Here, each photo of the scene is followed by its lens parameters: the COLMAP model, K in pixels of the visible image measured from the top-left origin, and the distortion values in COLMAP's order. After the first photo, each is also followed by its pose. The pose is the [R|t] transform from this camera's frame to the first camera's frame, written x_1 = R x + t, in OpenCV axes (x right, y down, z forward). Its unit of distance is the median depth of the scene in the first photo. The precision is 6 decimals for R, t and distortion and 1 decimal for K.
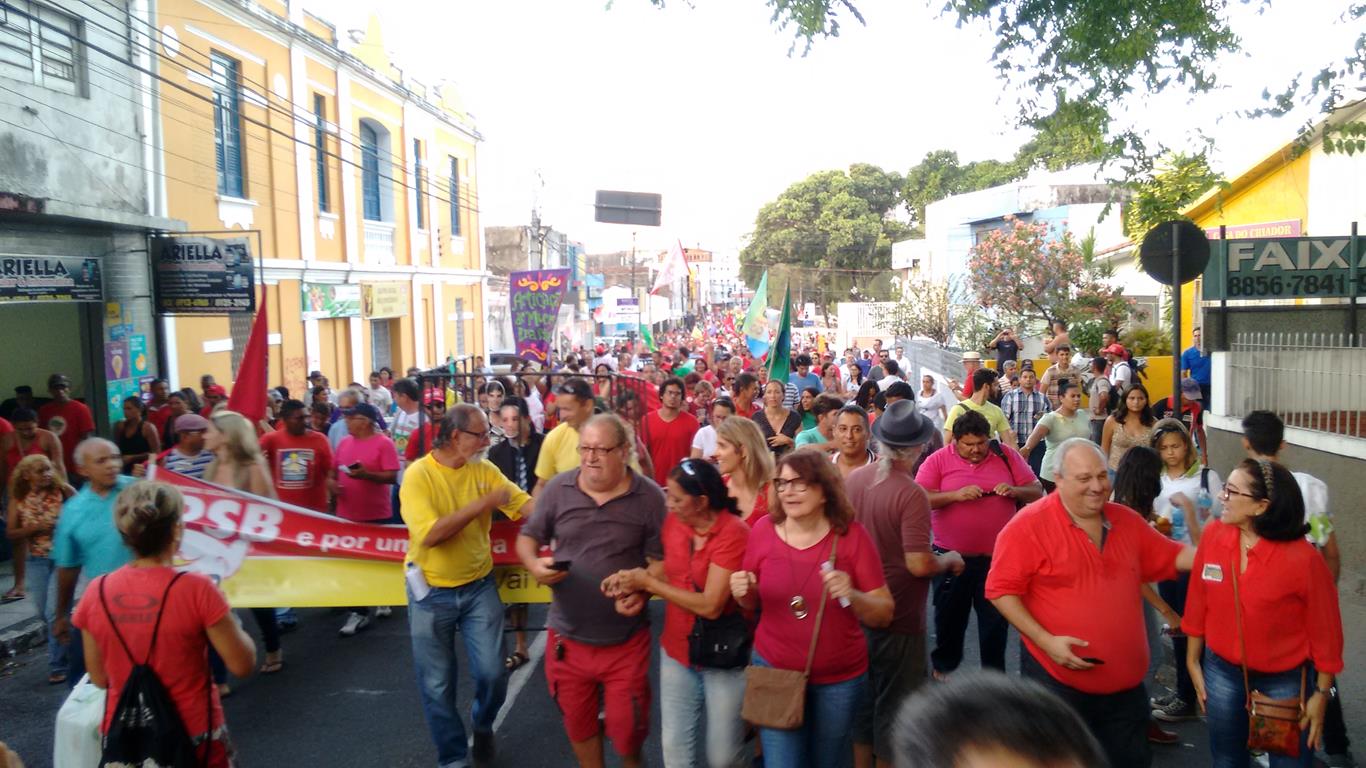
lens RADIAL K [[1133.3, 0, 683.0], [0, 1133.3, 384.0], [0, 0, 1]] dist [0.073025, -0.115778]
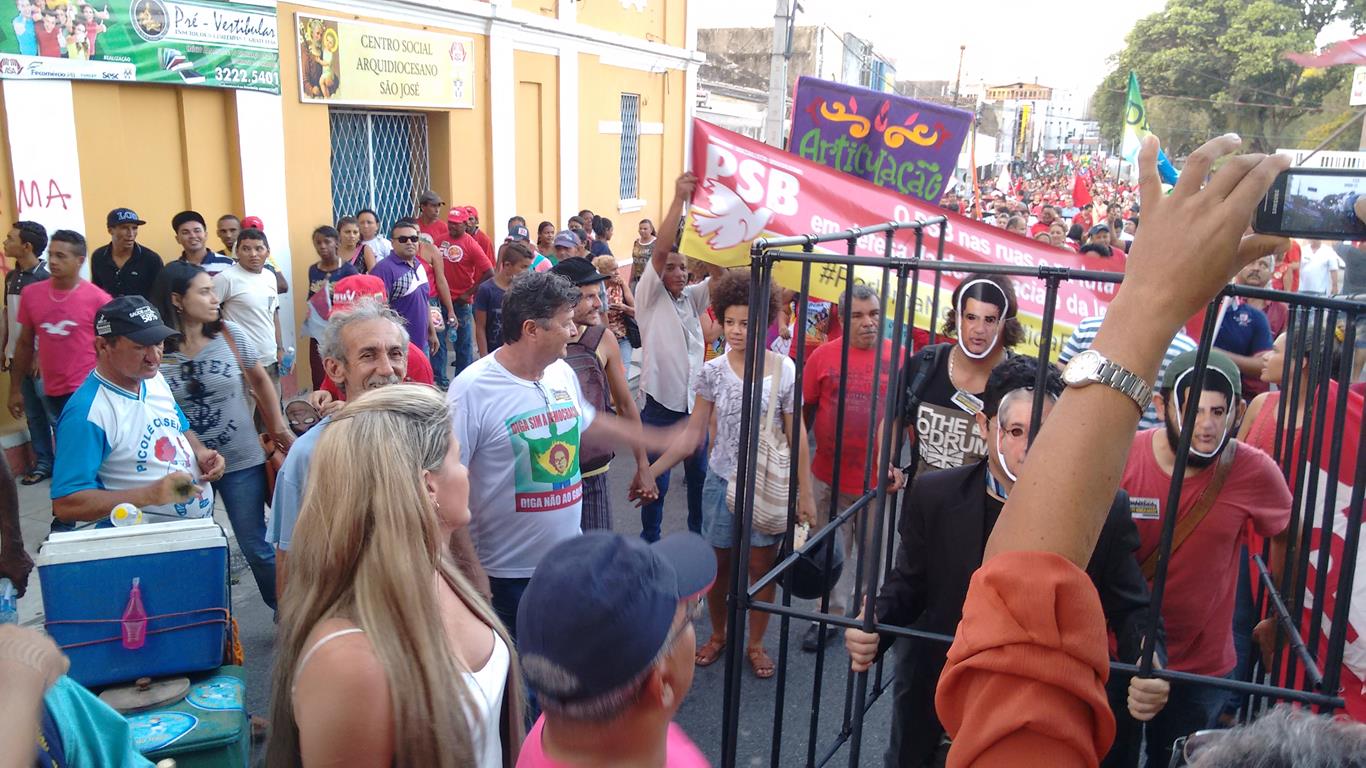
lens RADIAL K [[1069.1, 0, 685.0], [0, 1069.1, 366.1], [0, 0, 1]] dist [0.066568, -0.087379]
pose [[0.959407, 0.104774, -0.261840, -0.009003], [-0.069398, 0.987589, 0.140900, -0.008573], [0.273352, -0.117009, 0.954771, 0.211311]]
